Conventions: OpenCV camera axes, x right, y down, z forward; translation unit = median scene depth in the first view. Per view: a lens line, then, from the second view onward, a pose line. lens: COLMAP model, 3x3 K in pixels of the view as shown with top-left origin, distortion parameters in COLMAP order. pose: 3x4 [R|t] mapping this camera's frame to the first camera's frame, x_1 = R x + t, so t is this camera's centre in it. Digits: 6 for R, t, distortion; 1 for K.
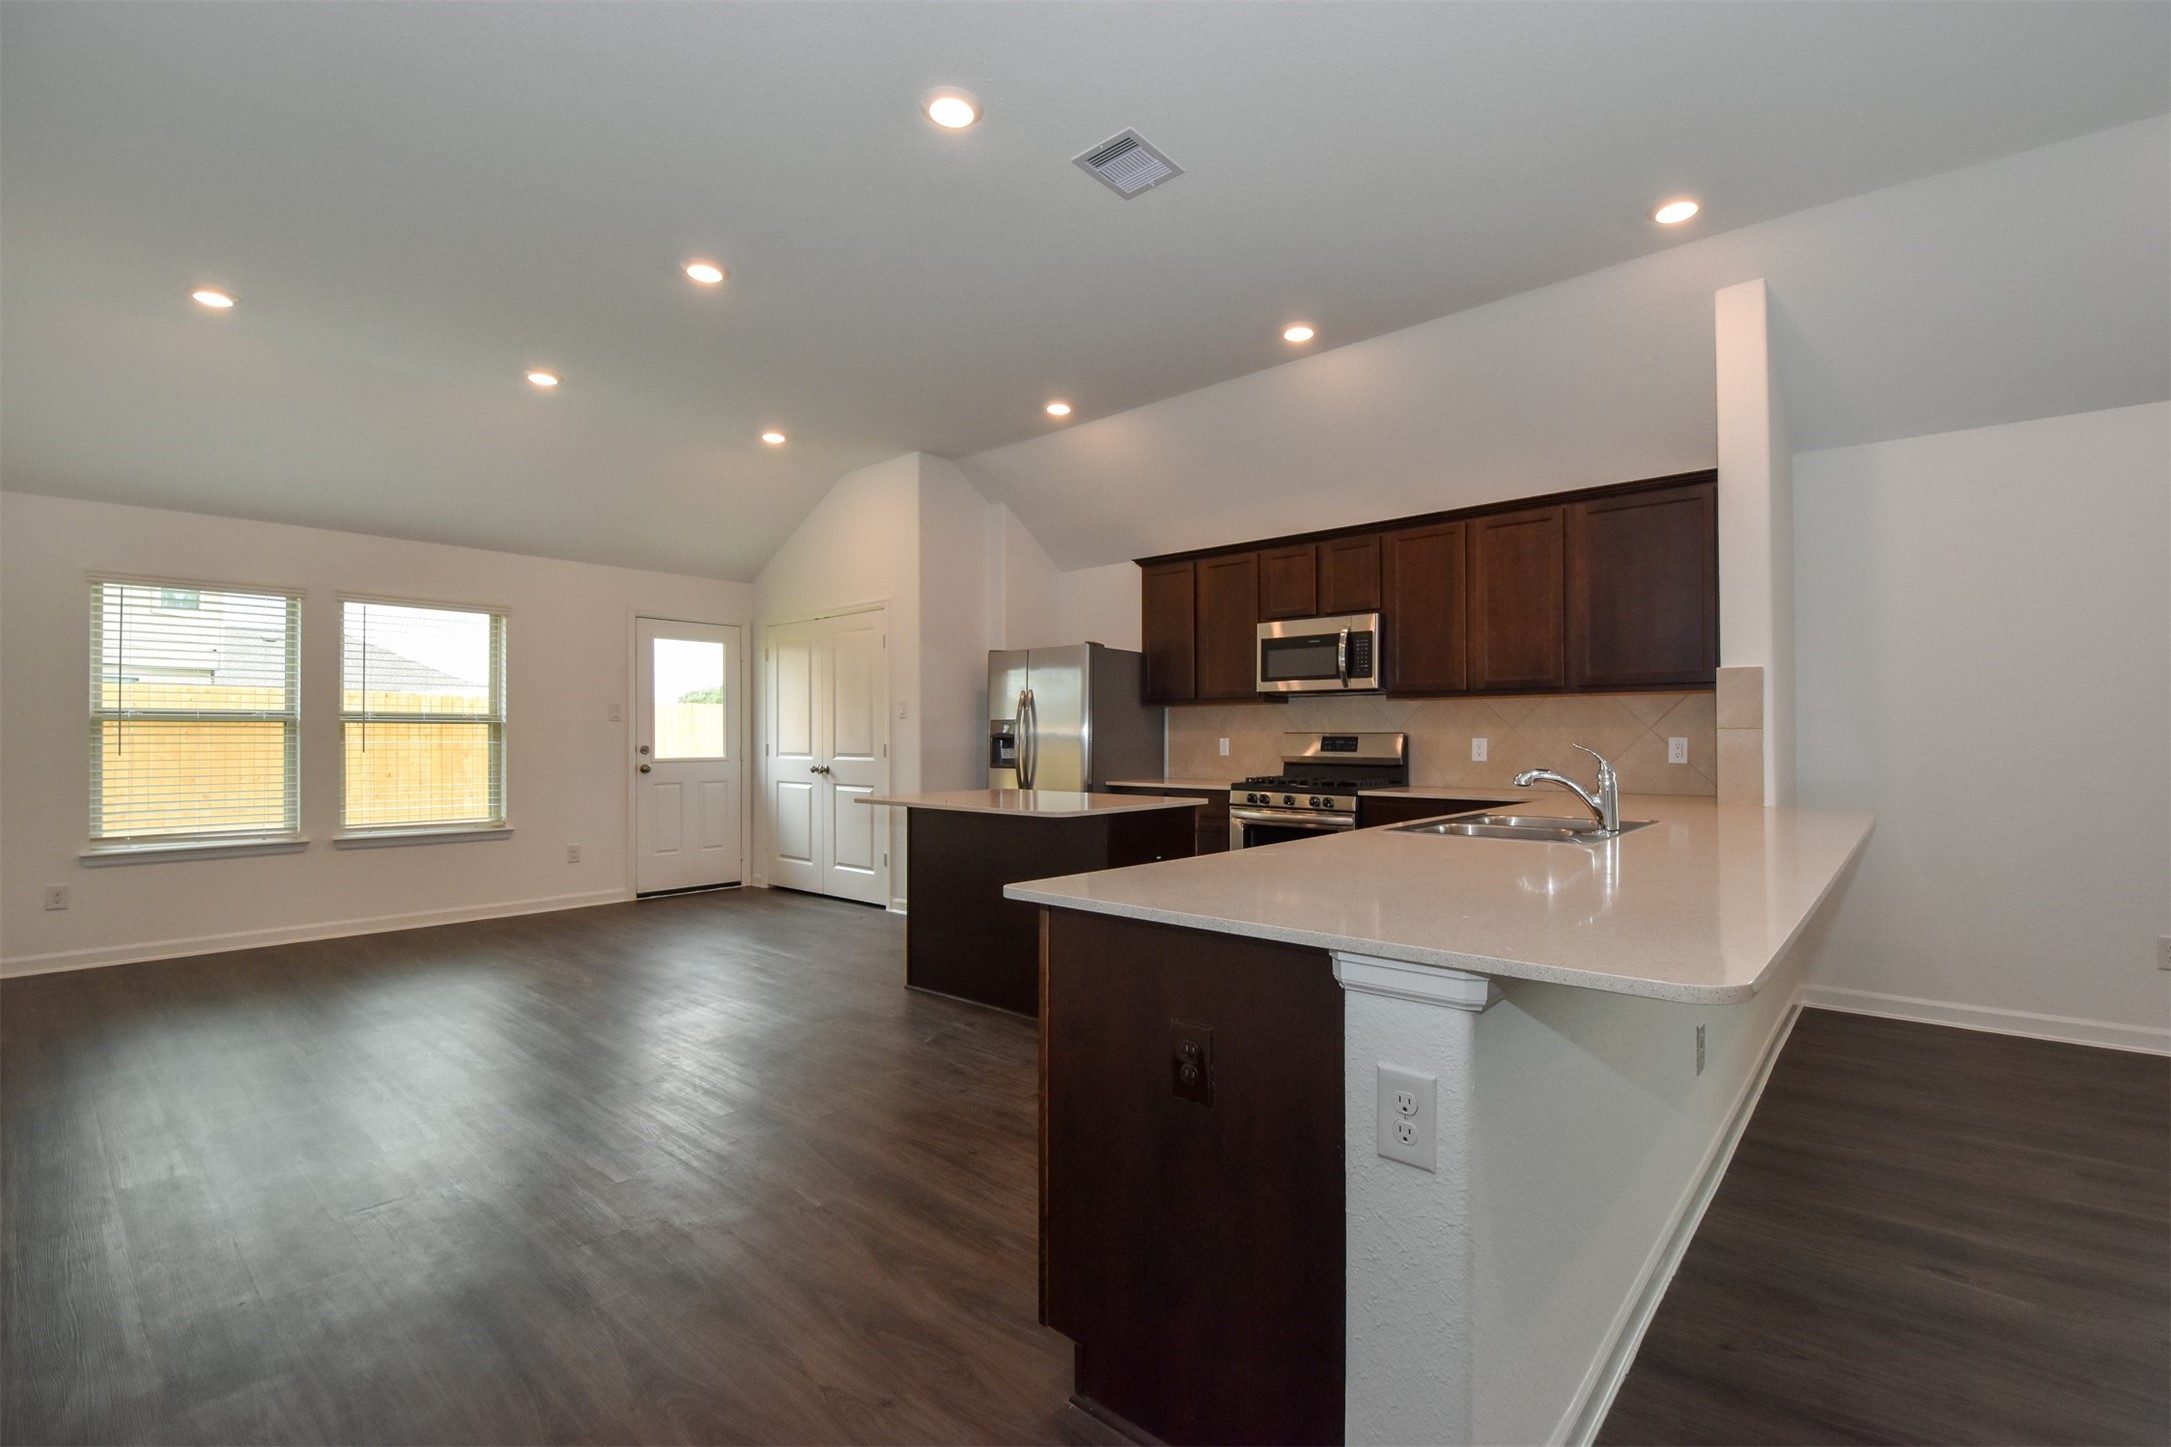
lens RADIAL K [[950.4, 0, 1108.7], [0, 950.4, 721.7], [0, 0, 1]] dist [-0.004250, -0.003681]
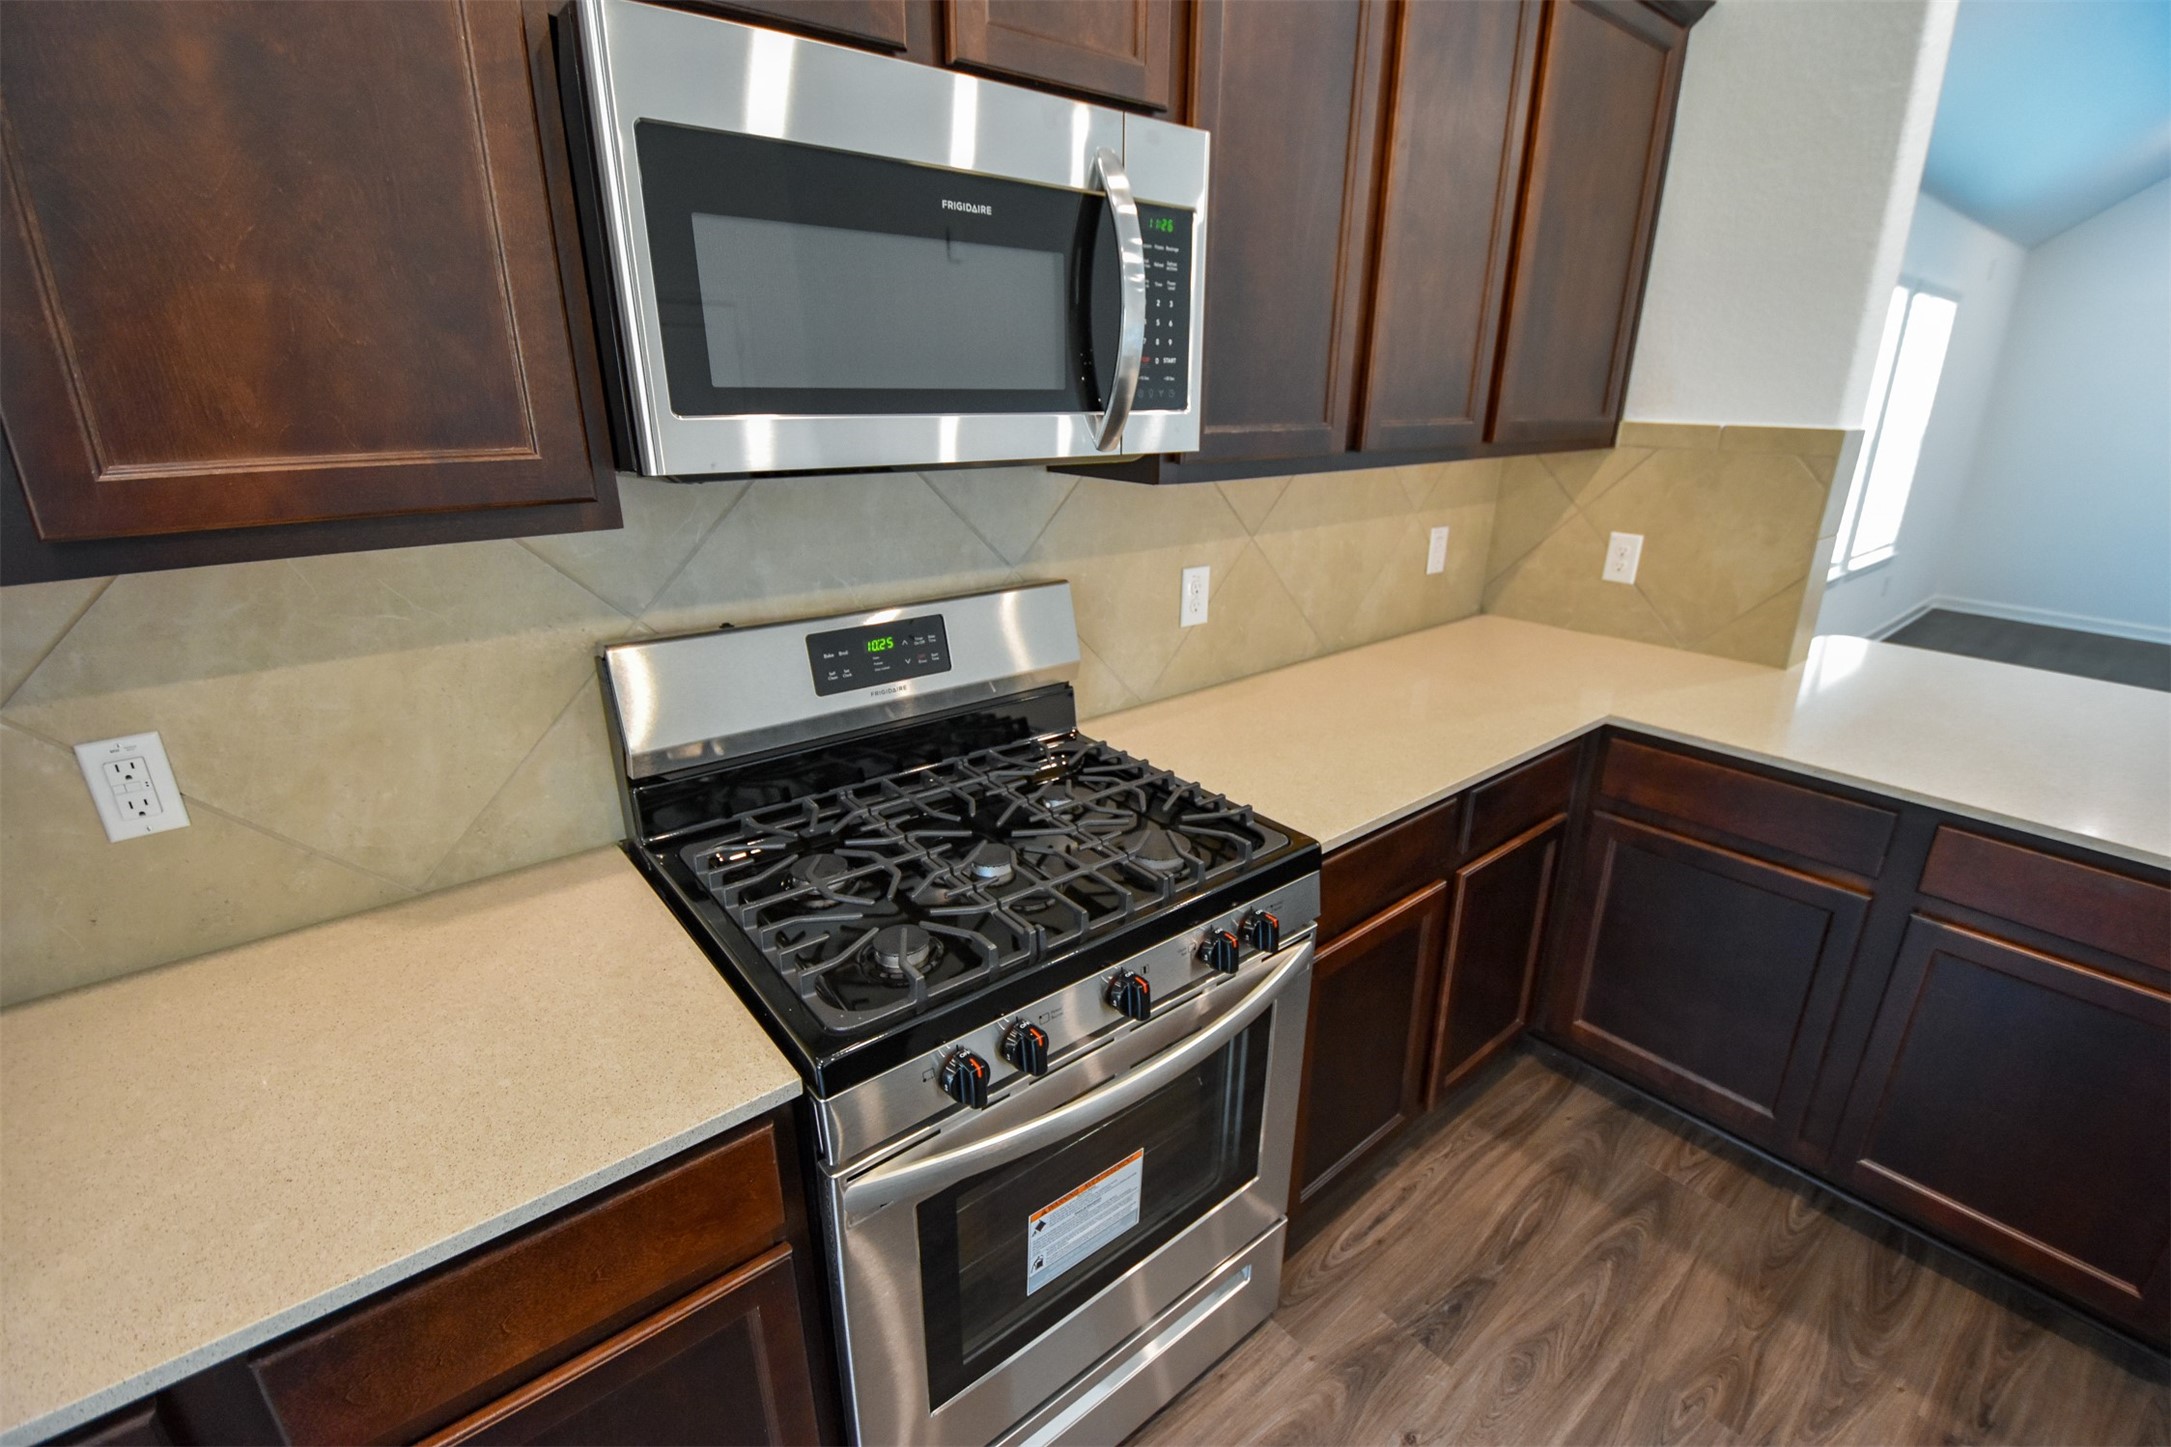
lens RADIAL K [[950.4, 0, 1104.6], [0, 950.4, 726.4], [0, 0, 1]] dist [-0.004250, -0.003681]
pose [[0.172951, -0.329873, 0.928047, 0.000226], [-0.017974, 0.941033, 0.337838, -0.048493], [-0.984766, -0.075110, 0.156823, 0.901785]]
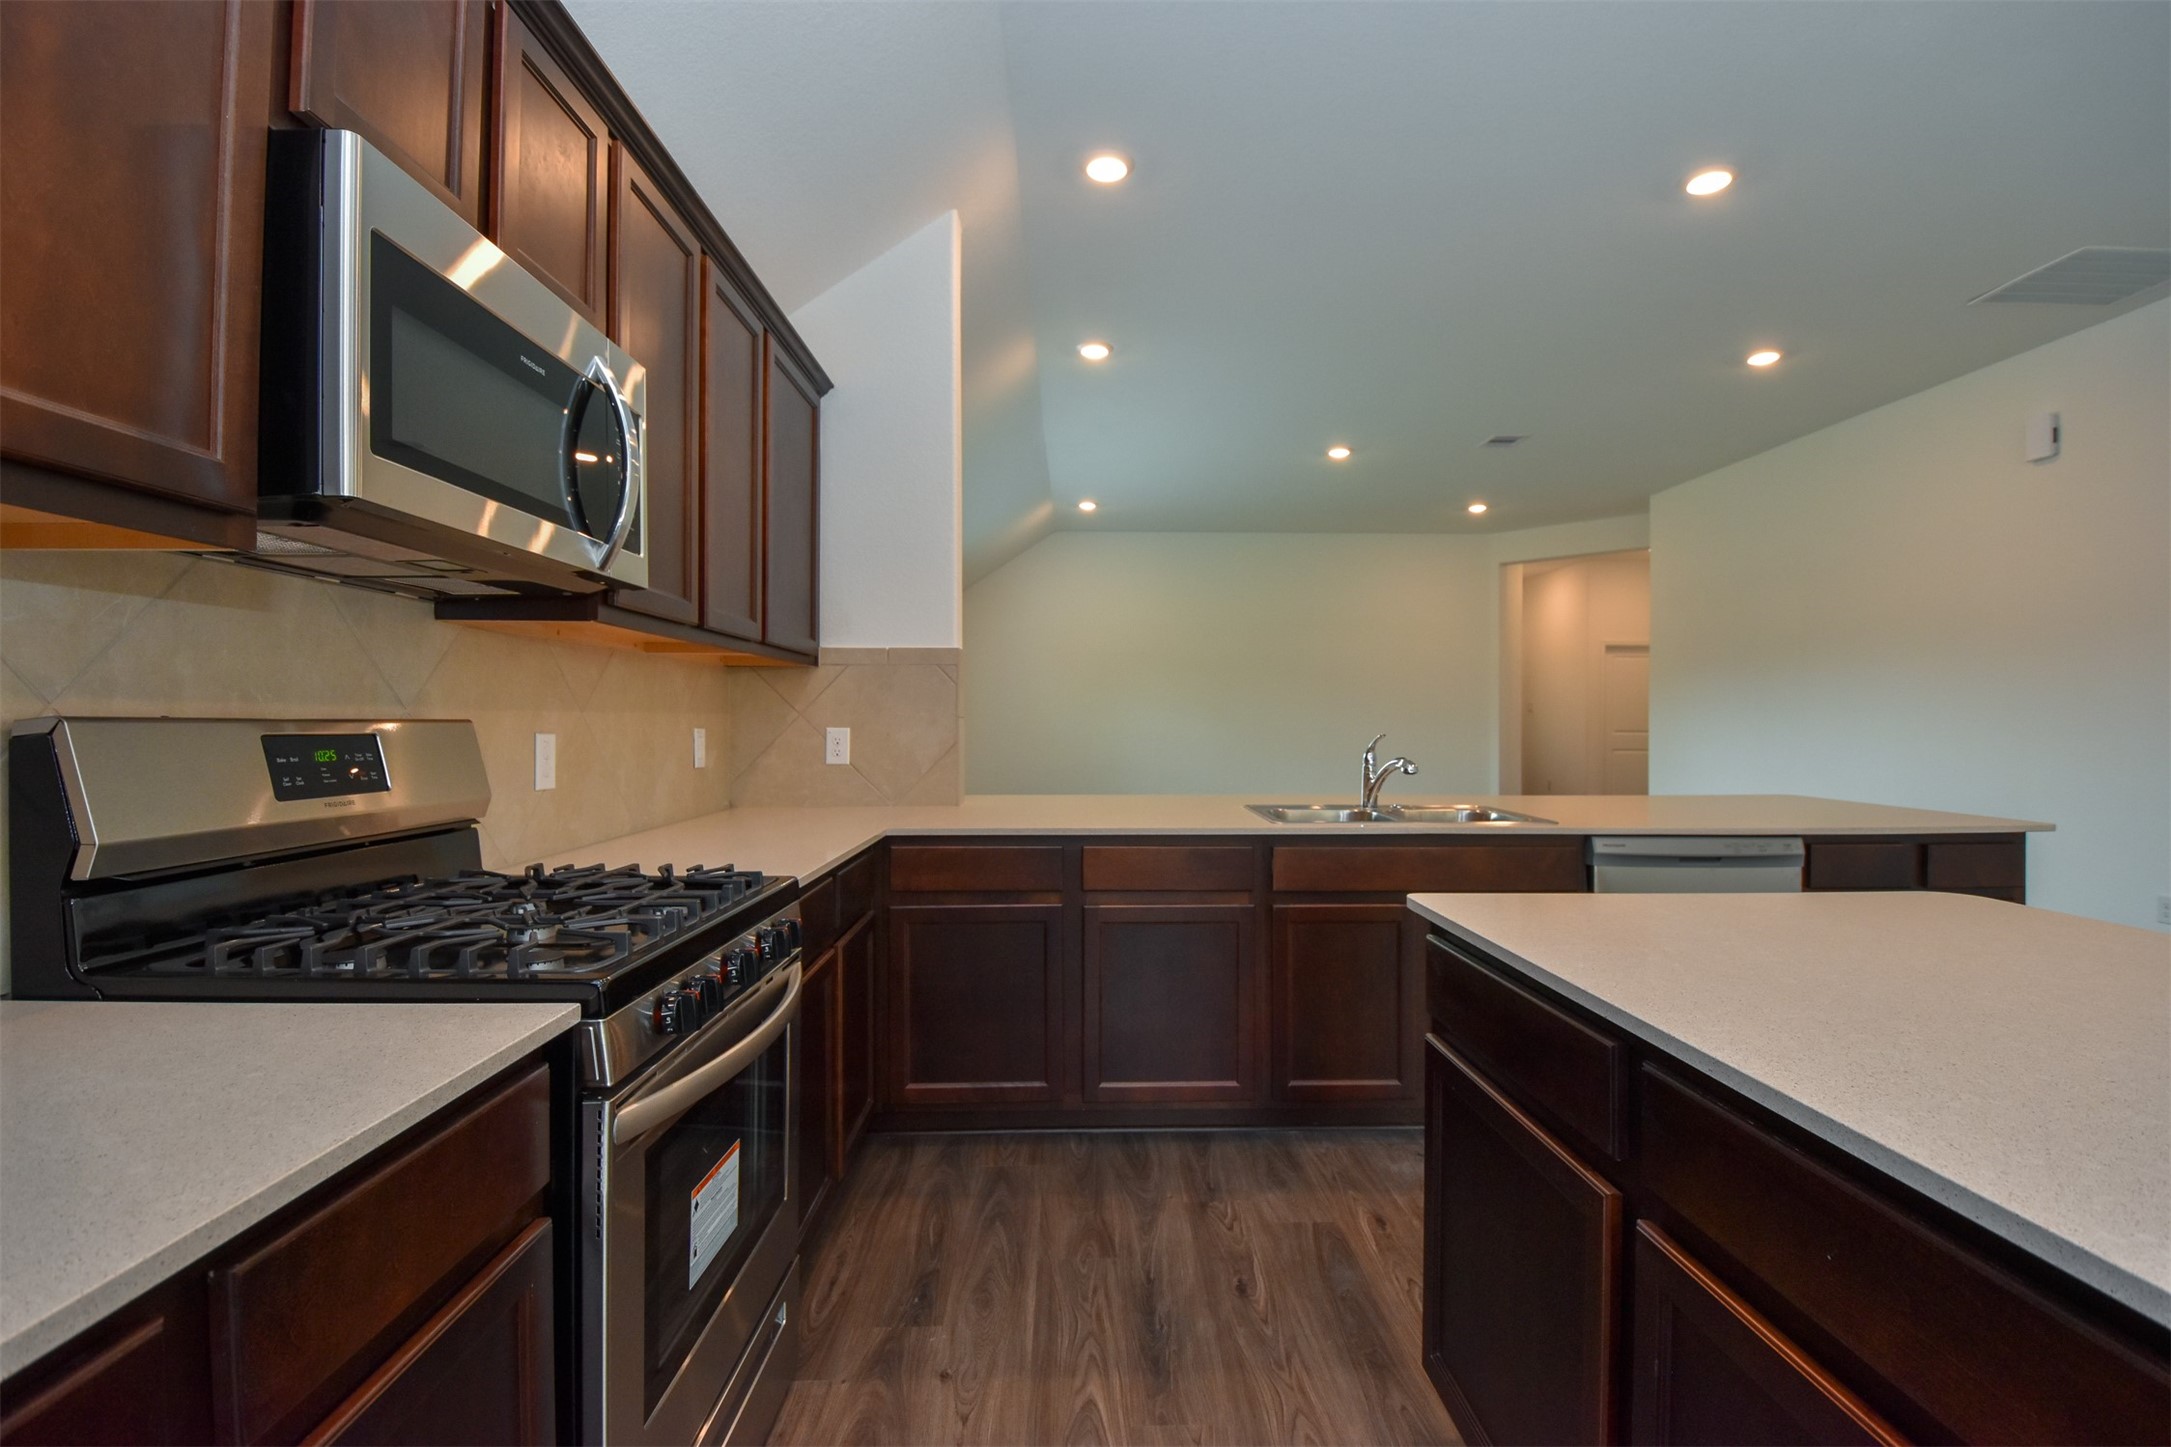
lens RADIAL K [[1005.9, 0, 1100.0], [0, 1005.9, 721.5], [0, 0, 1]] dist [0.029790, -0.007509]
pose [[-0.666779, -0.000972, 0.745255, -0.092389], [-0.011108, 0.999901, -0.008634, 0.012146], [-0.745173, -0.014035, -0.666723, 1.035145]]
